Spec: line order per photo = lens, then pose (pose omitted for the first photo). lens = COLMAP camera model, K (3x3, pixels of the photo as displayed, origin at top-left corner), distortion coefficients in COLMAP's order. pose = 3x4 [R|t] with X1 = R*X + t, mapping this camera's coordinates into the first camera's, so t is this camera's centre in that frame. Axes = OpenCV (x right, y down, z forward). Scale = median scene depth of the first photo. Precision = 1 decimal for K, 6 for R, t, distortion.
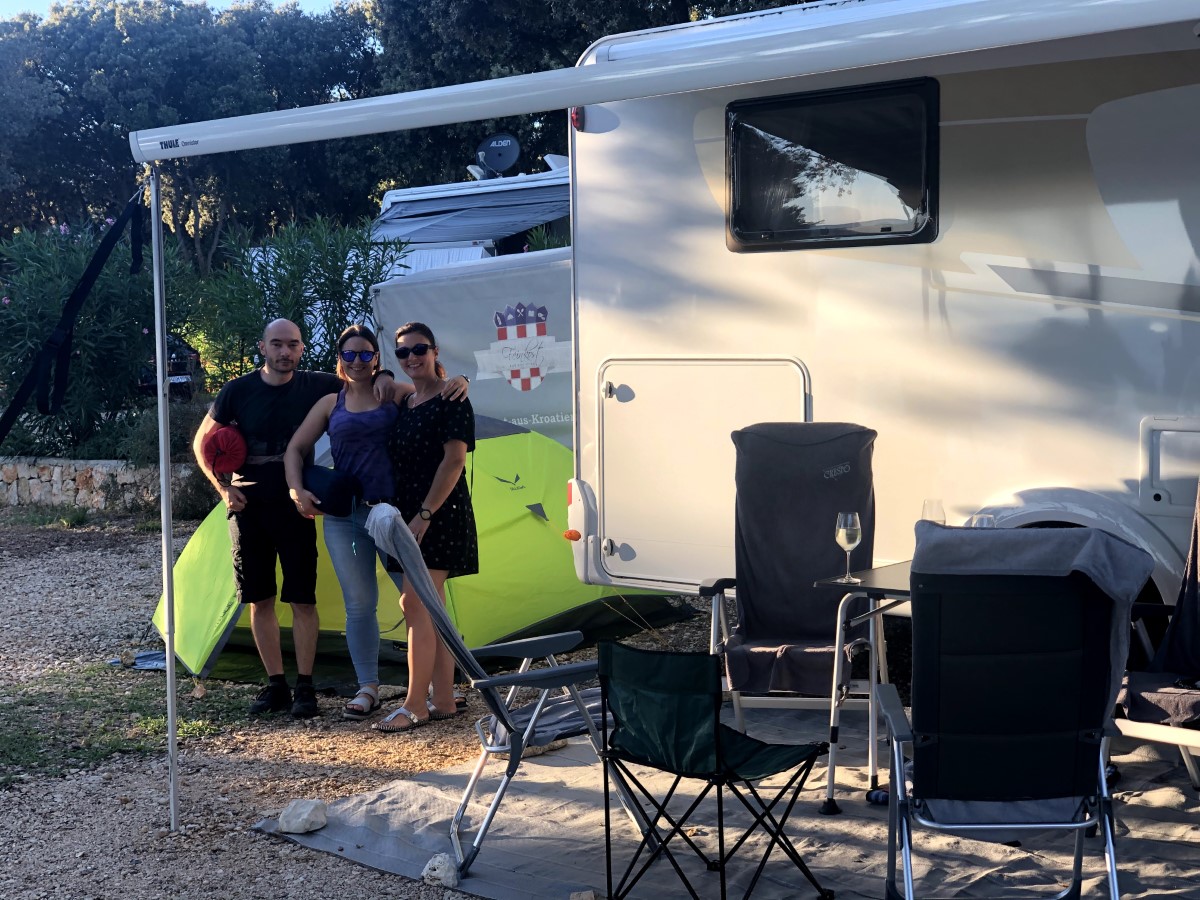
lens RADIAL K [[1799.8, 0, 600.0], [0, 1799.8, 450.0], [0, 0, 1]] dist [-0.007434, 0.640950]
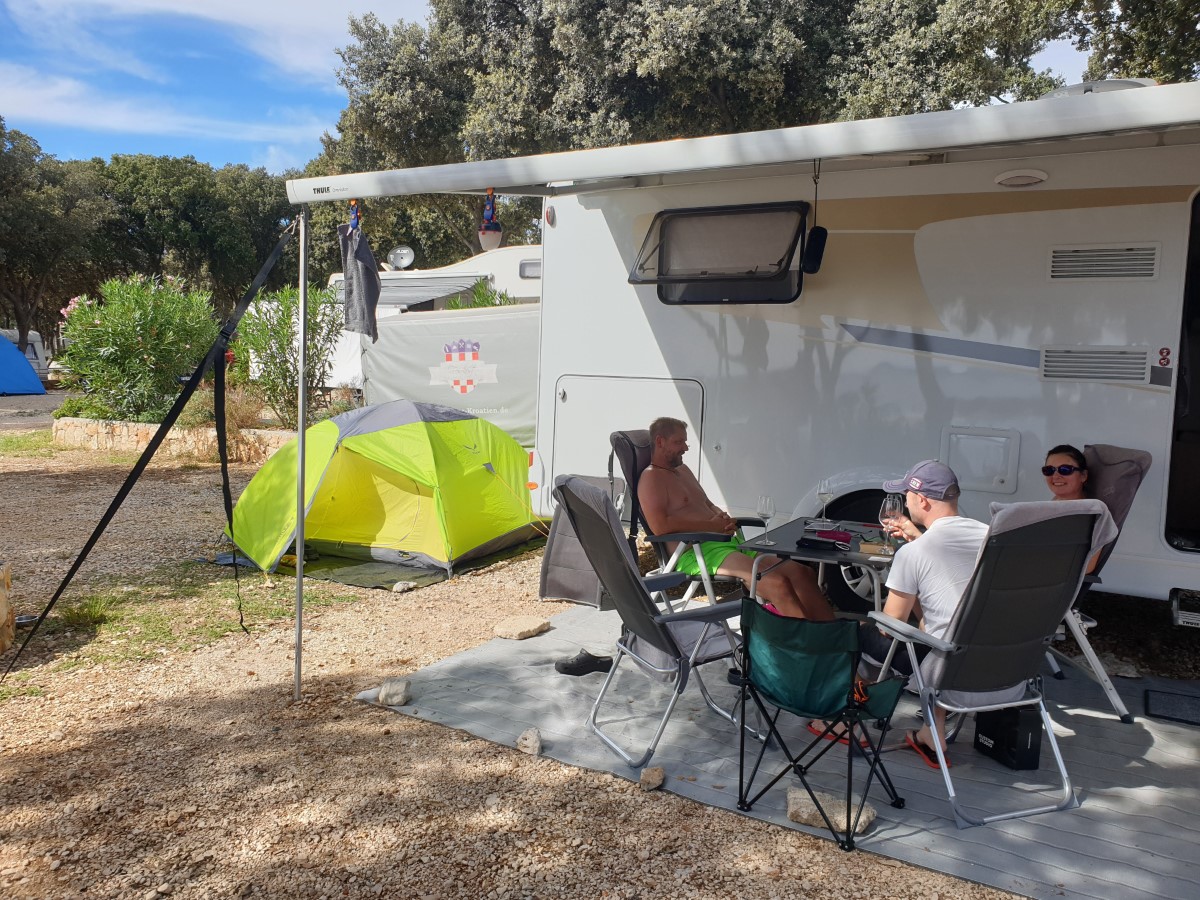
lens RADIAL K [[918.7, 0, 571.7], [0, 918.7, 452.6], [0, 0, 1]] dist [0.028732, -0.000063]
pose [[0.981077, 0.037590, 0.189935, -0.146875], [-0.041603, 0.998986, 0.017184, 0.003302], [-0.189096, -0.024760, 0.981646, 0.241489]]
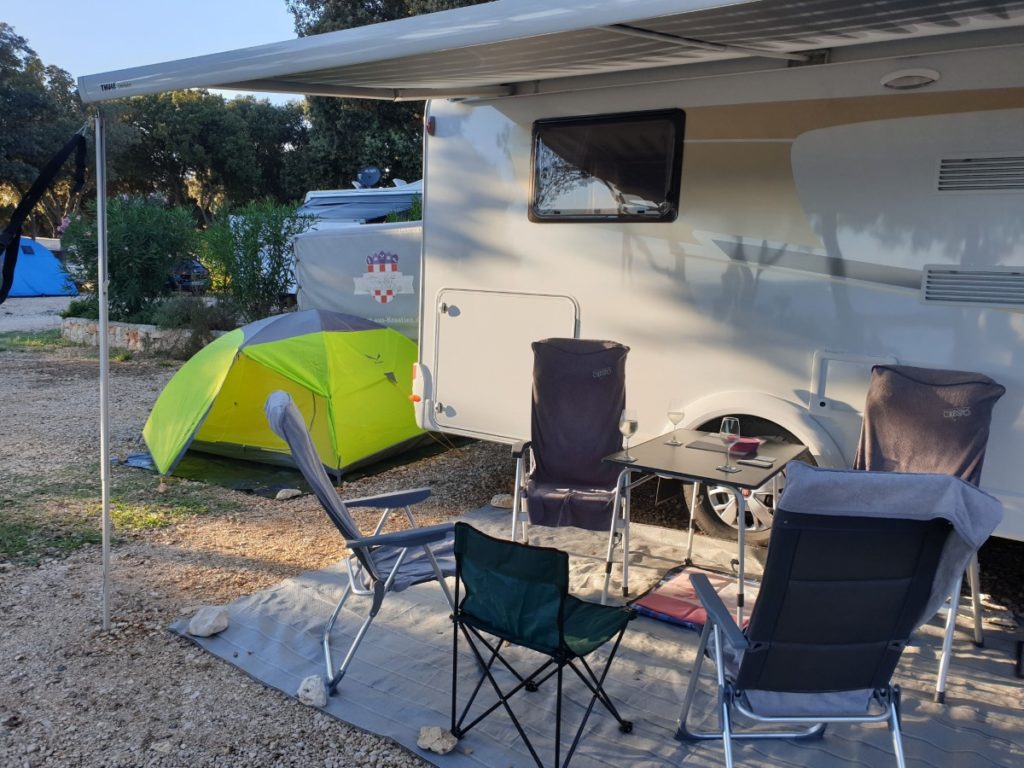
lens RADIAL K [[779.3, 0, 515.8], [0, 779.3, 378.7], [0, 0, 1]] dist [0.029871, 0.004605]
pose [[0.988581, 0.046071, 0.143472, -0.028741], [-0.054908, 0.996791, 0.058255, -0.015805], [-0.140328, -0.065467, 0.987938, 0.351303]]
